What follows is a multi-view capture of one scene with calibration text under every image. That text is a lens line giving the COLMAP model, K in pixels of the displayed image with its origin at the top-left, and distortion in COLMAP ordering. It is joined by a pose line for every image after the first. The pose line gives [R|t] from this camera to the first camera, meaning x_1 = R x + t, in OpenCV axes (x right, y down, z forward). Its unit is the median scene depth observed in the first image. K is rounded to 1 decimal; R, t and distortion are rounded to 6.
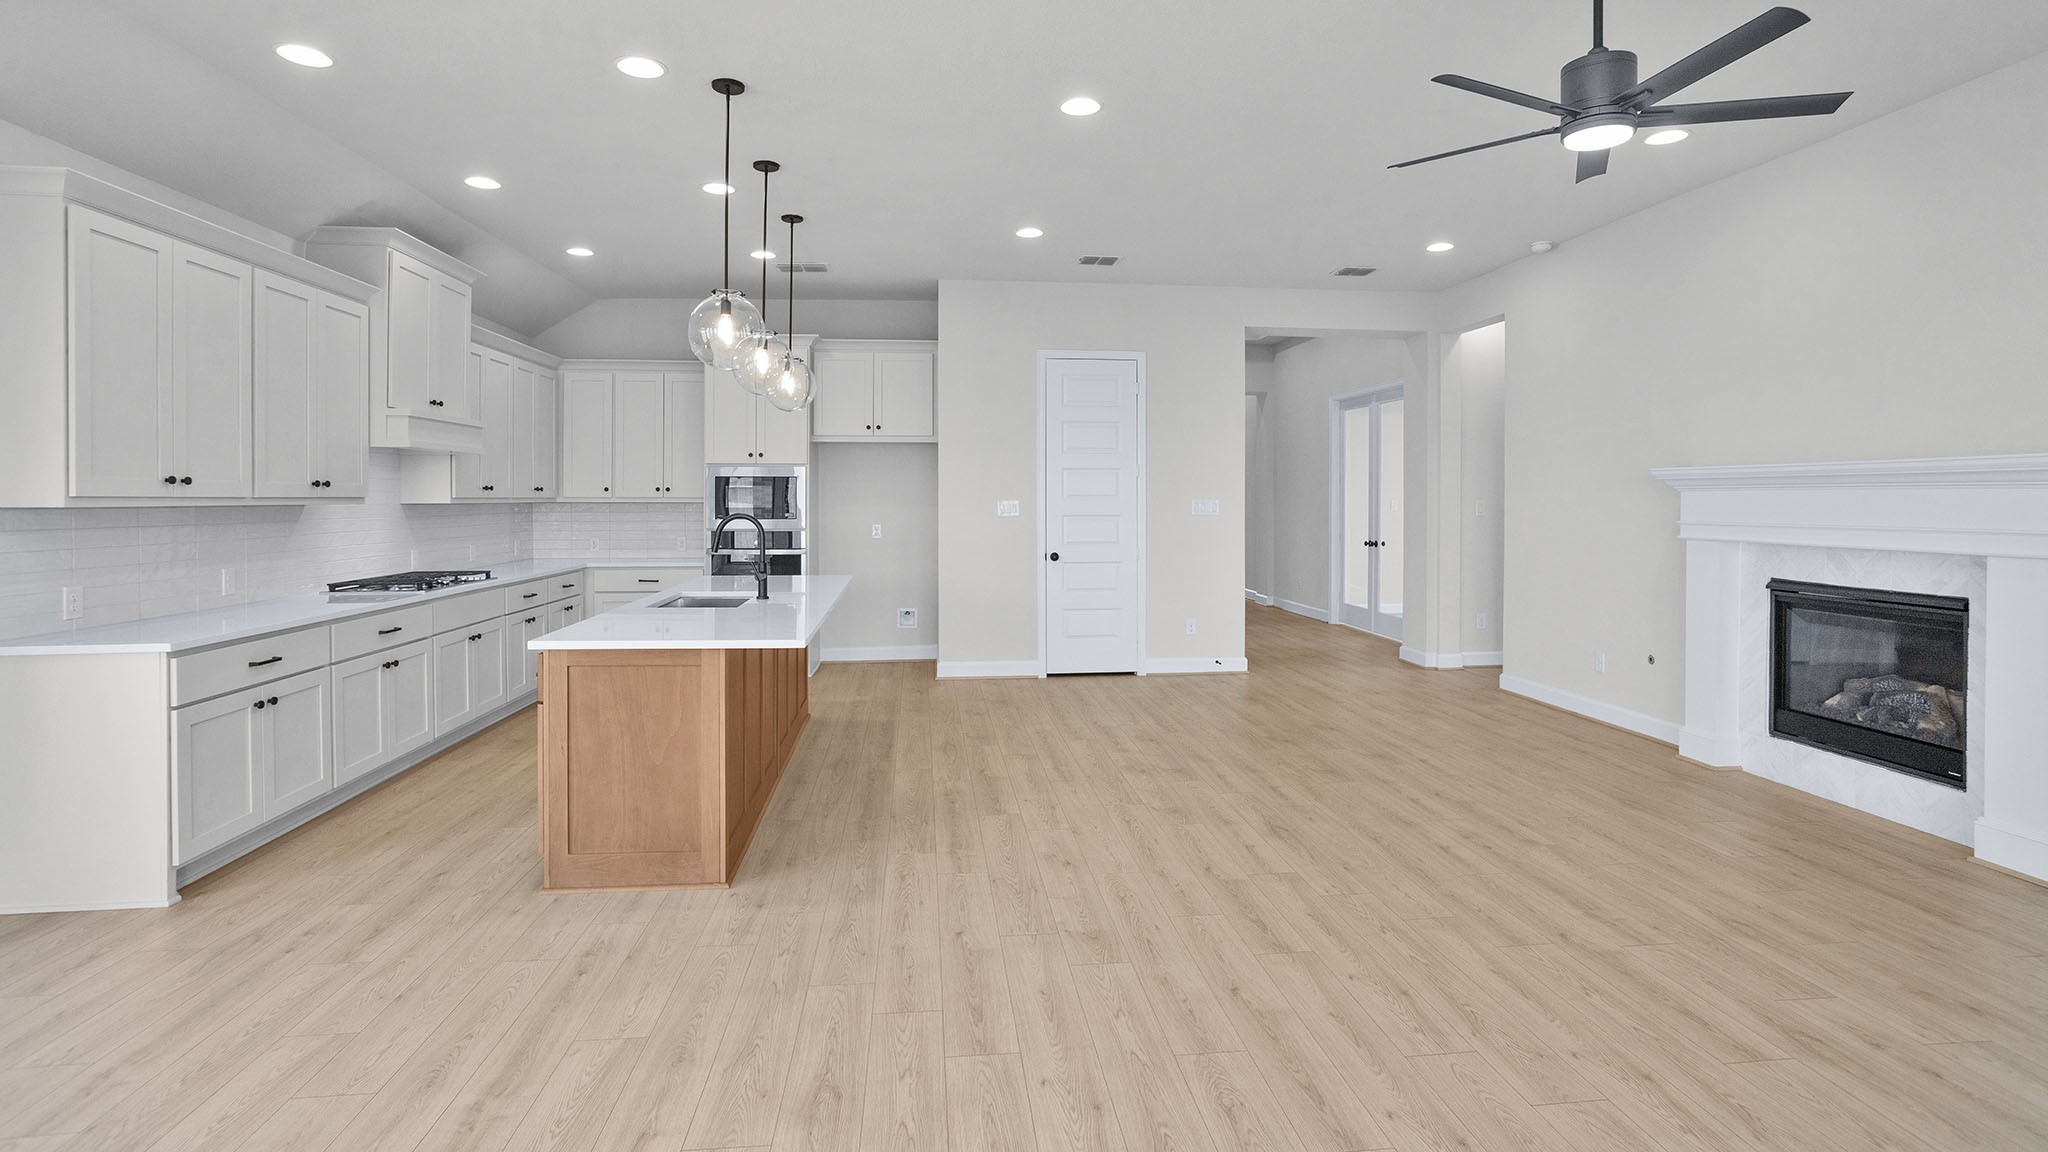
lens RADIAL K [[1010.3, 0, 1022.4], [0, 1010.3, 470.0], [0, 0, 1]] dist [-0.024318, 0.000760]
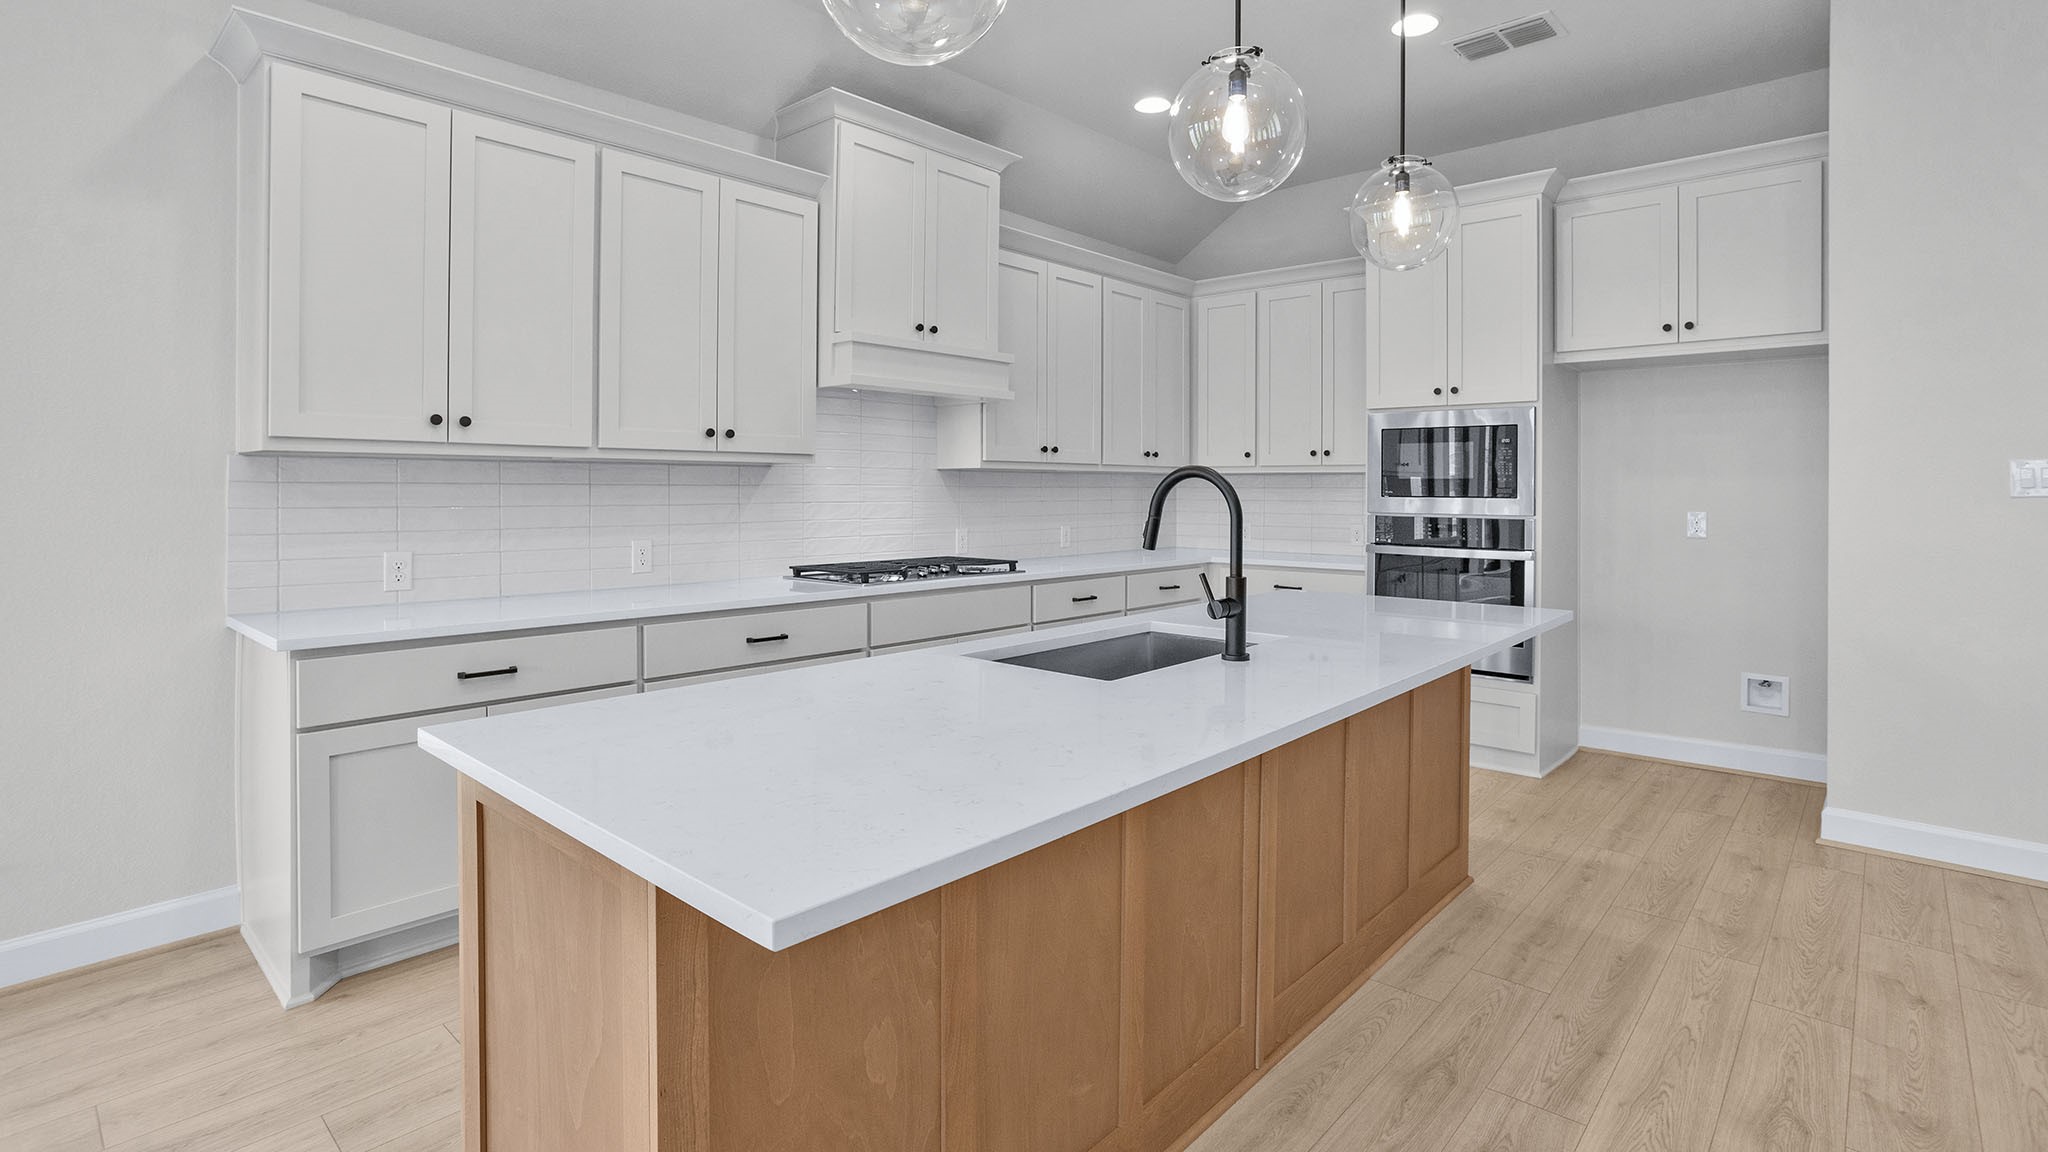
lens RADIAL K [[1010.3, 0, 1022.4], [0, 1010.3, 470.0], [0, 0, 1]] dist [-0.024318, 0.000760]
pose [[0.675982, -0.010444, -0.736844, 0.008025], [0.016129, 0.999870, 0.000625, 0.034793], [0.736742, -0.012307, 0.676062, 0.506422]]
